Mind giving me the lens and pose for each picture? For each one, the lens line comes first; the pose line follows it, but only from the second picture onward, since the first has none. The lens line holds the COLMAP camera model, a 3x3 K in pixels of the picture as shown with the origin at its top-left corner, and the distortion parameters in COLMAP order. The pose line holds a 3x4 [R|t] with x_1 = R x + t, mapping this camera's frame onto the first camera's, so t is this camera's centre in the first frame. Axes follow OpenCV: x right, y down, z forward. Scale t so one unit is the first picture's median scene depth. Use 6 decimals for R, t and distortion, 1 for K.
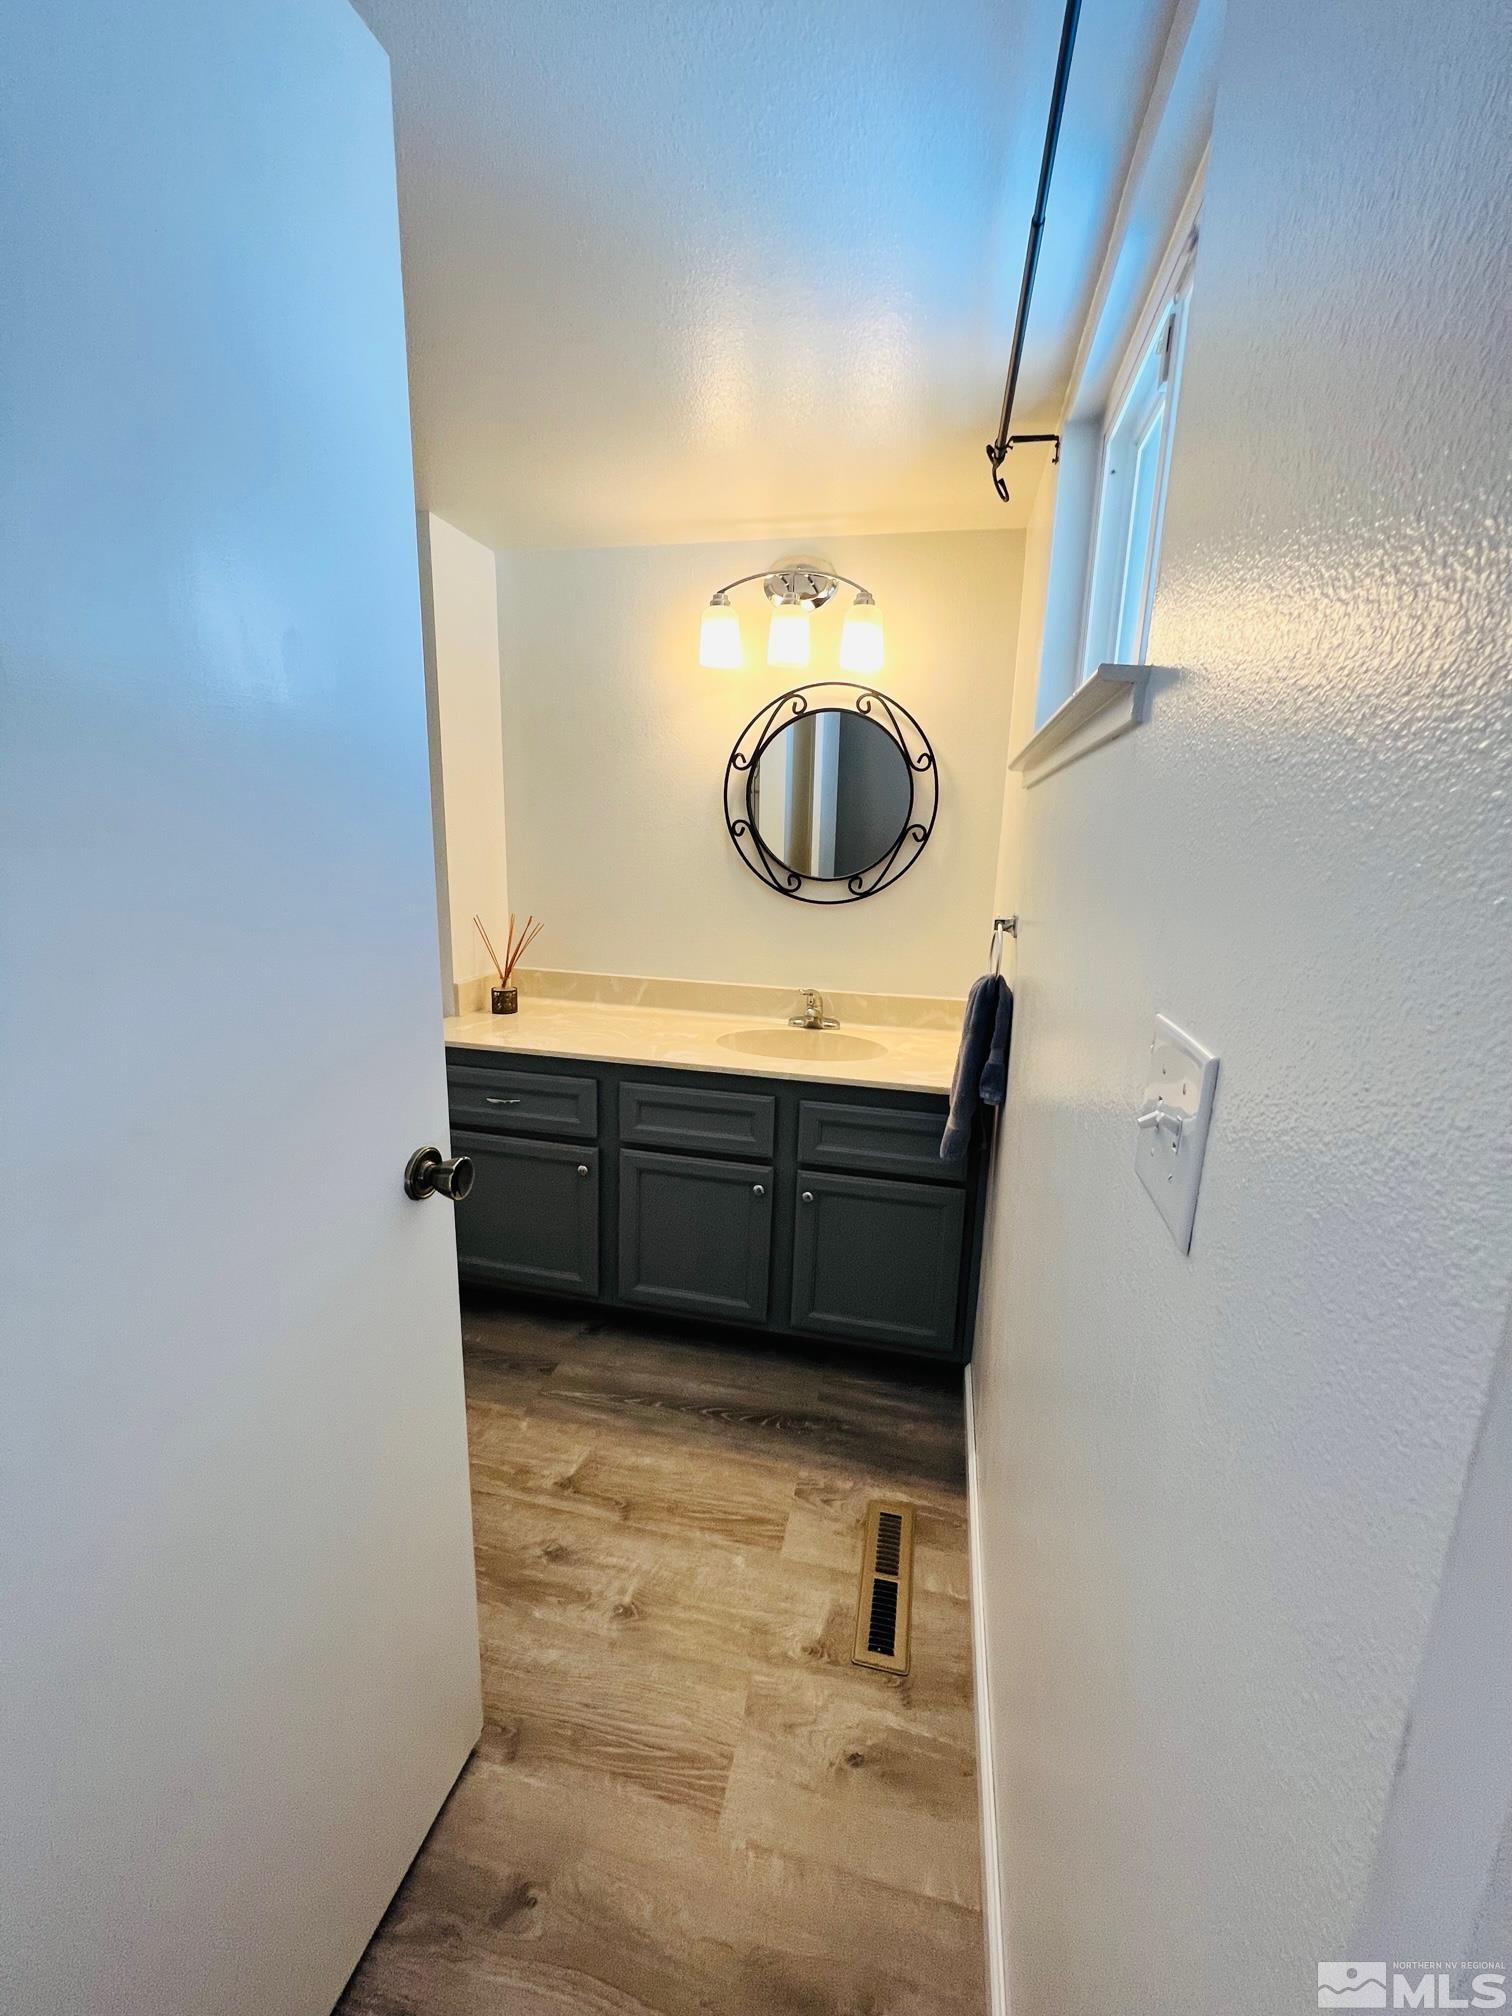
lens RADIAL K [[811.0, 0, 758.6], [0, 811.0, 1007.4], [0, 0, 1]] dist [0.001399, -0.000339]
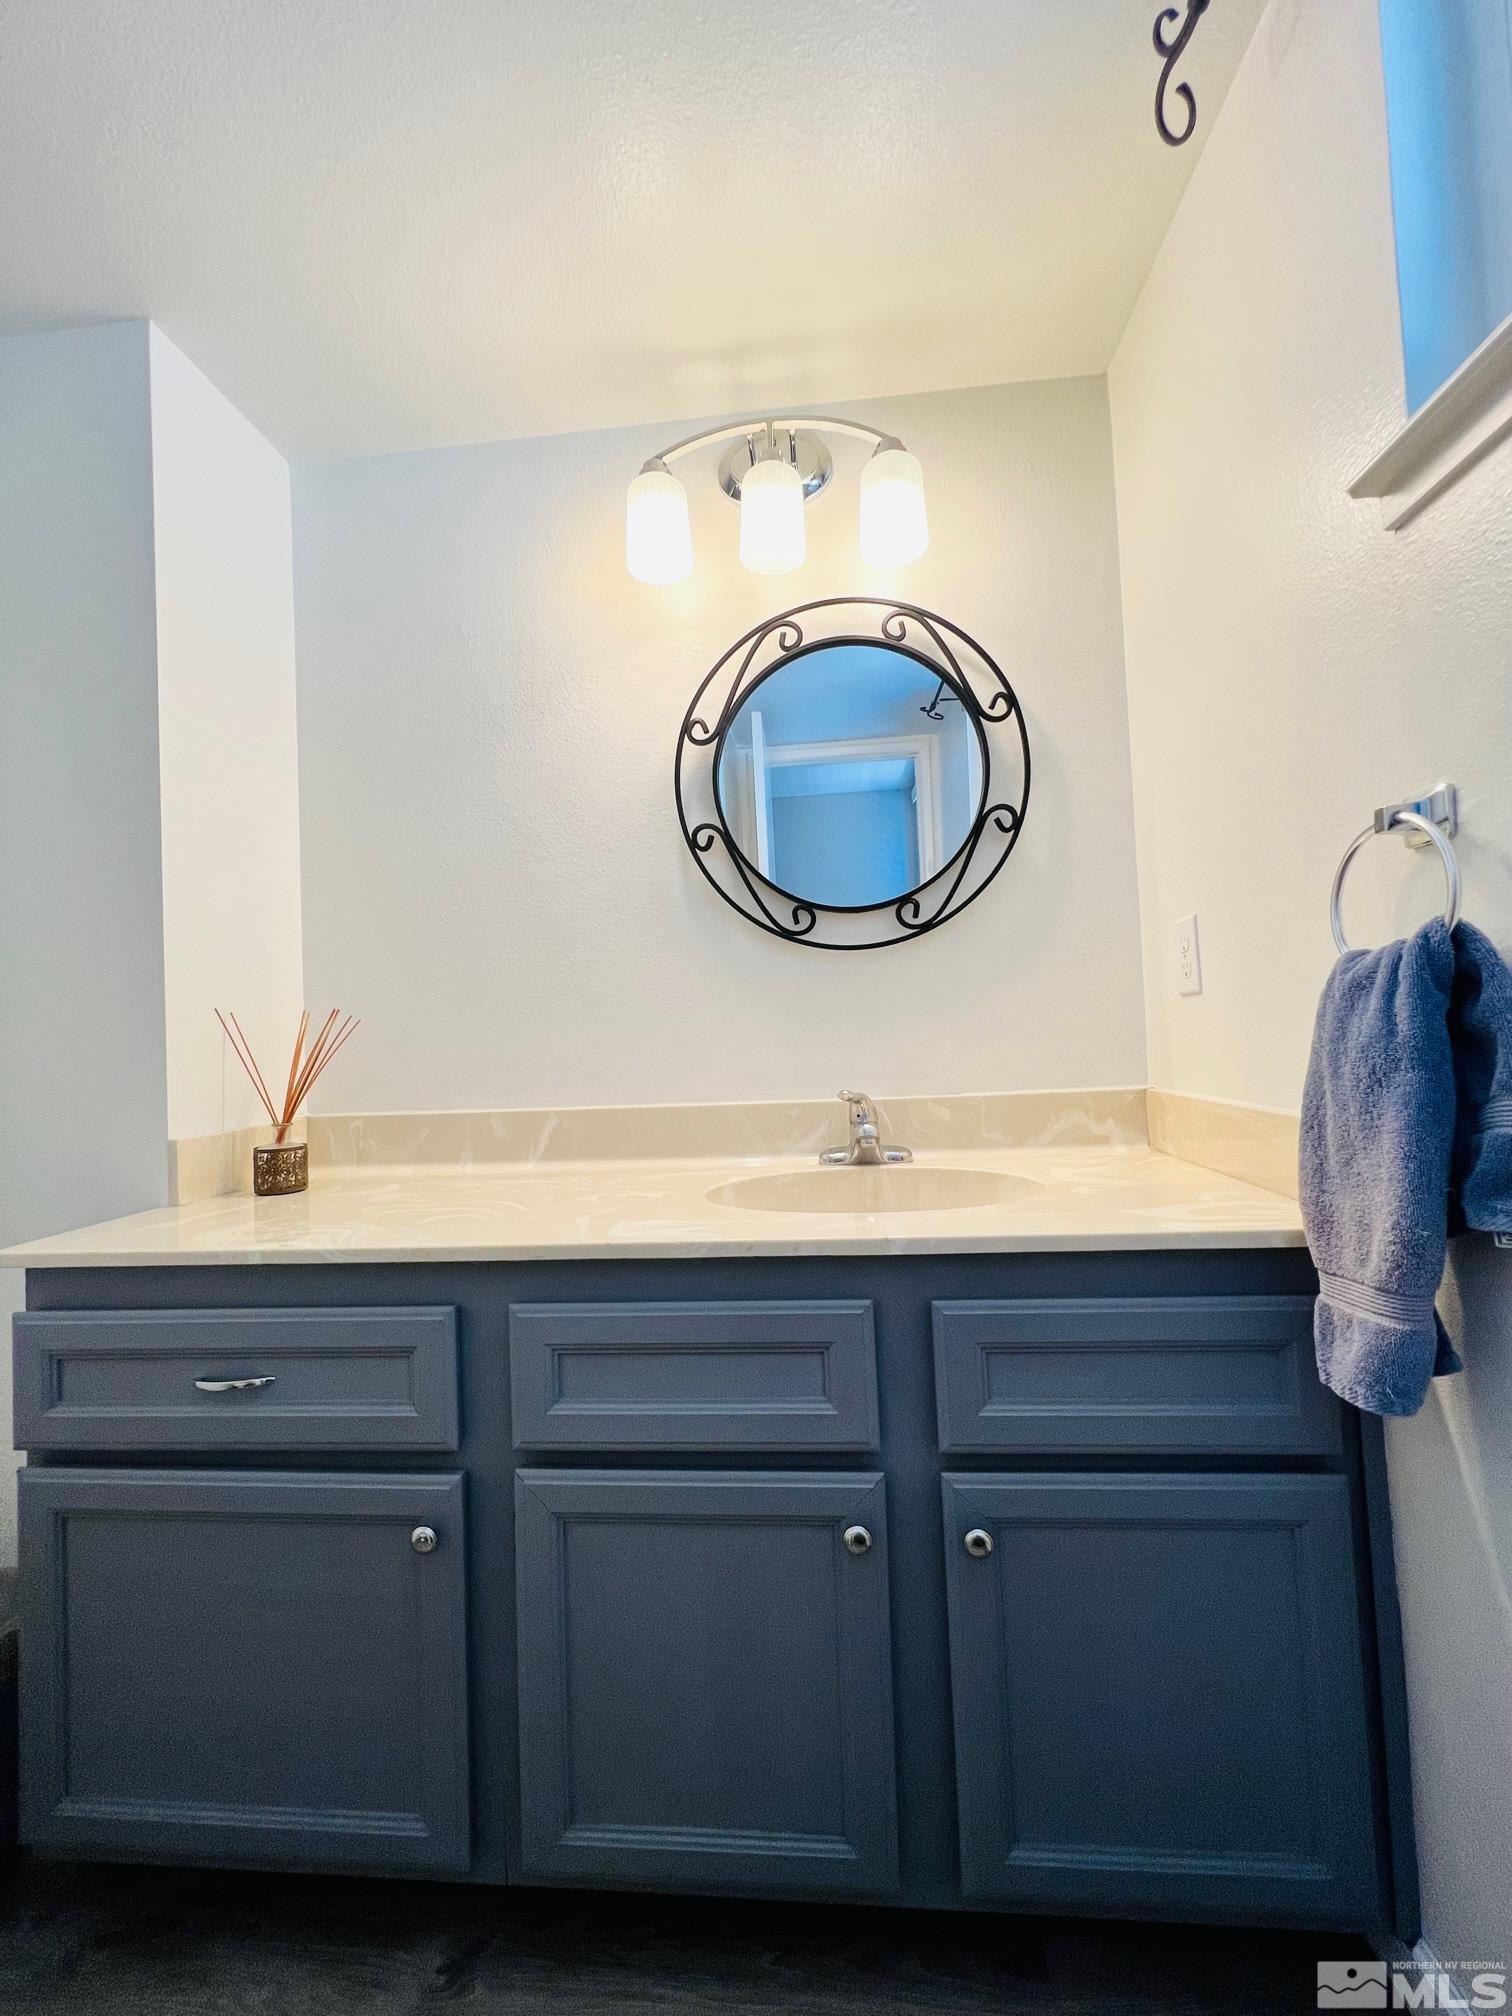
lens RADIAL K [[811.0, 0, 754.1], [0, 811.0, 1009.6], [0, 0, 1]] dist [0.001399, -0.000339]
pose [[0.989120, -0.068025, 0.130440, -0.077511], [0.097274, 0.967595, -0.233019, 0.047114], [-0.110362, 0.243172, 0.963684, 0.468848]]
